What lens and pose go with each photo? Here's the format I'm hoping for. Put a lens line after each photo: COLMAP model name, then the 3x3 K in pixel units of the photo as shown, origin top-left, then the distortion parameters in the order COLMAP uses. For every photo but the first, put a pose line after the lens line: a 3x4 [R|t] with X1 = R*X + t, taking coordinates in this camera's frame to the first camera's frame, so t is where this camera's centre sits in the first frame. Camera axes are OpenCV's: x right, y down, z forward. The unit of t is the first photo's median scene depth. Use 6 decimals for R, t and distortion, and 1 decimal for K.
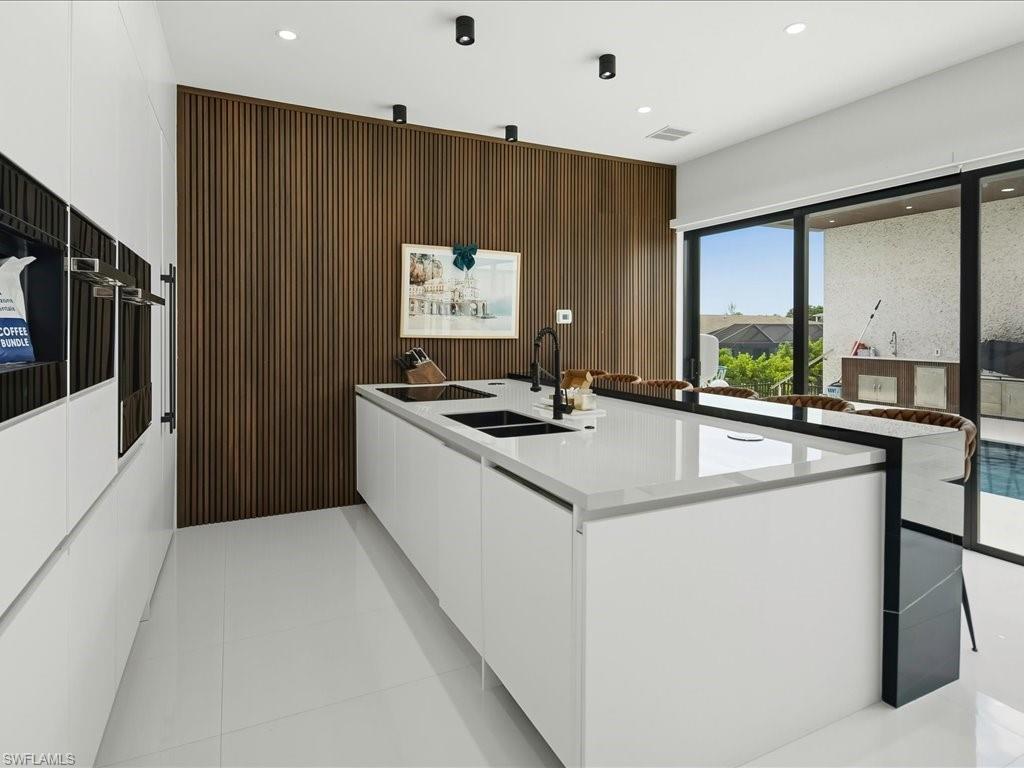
lens RADIAL K [[567.8, 0, 511.3], [0, 567.8, 334.1], [0, 0, 1]] dist [0.002566, 0.000464]
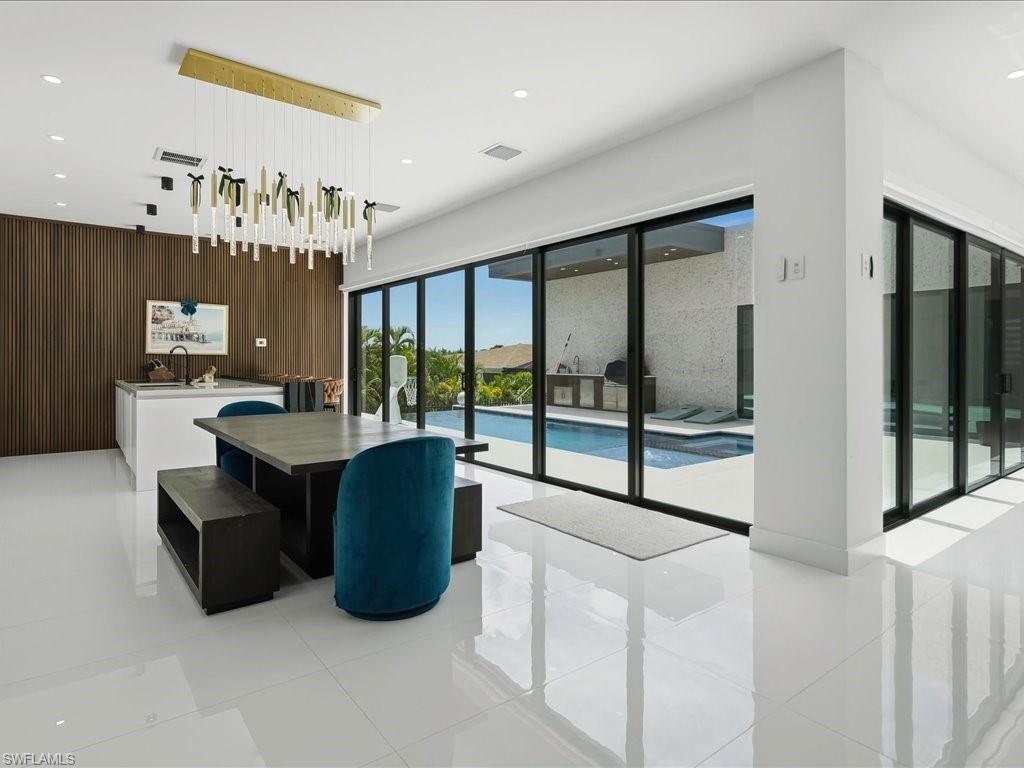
lens RADIAL K [[565.5, 0, 505.0], [0, 565.5, 360.3], [0, 0, 1]] dist [-0.002797, -0.001656]
pose [[0.980987, -0.002087, 0.194062, 0.534673], [0.003621, 0.999965, -0.007550, 0.042330], [-0.194040, 0.008109, 0.980960, -0.890126]]
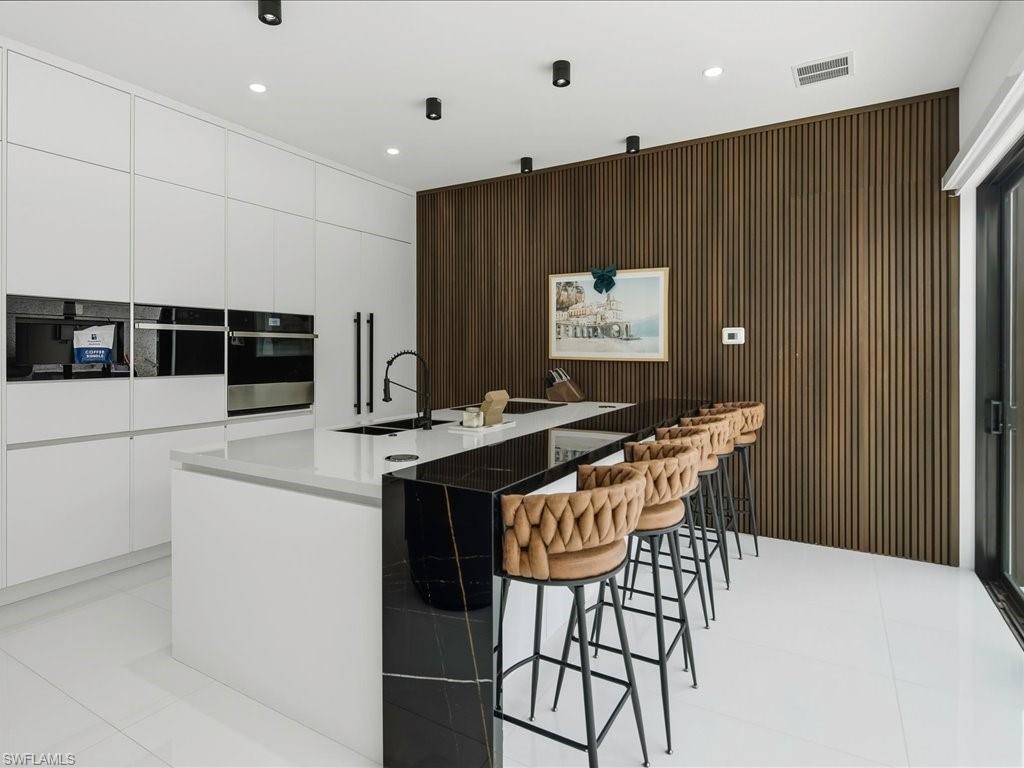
lens RADIAL K [[559.9, 0, 493.9], [0, 559.9, 351.6], [0, 0, 1]] dist [-0.001520, -0.000699]
pose [[0.535945, -0.001497, -0.844251, 0.656989], [-0.007793, 0.999947, -0.006721, 0.000139], [0.844217, 0.010181, 0.535905, 0.304412]]
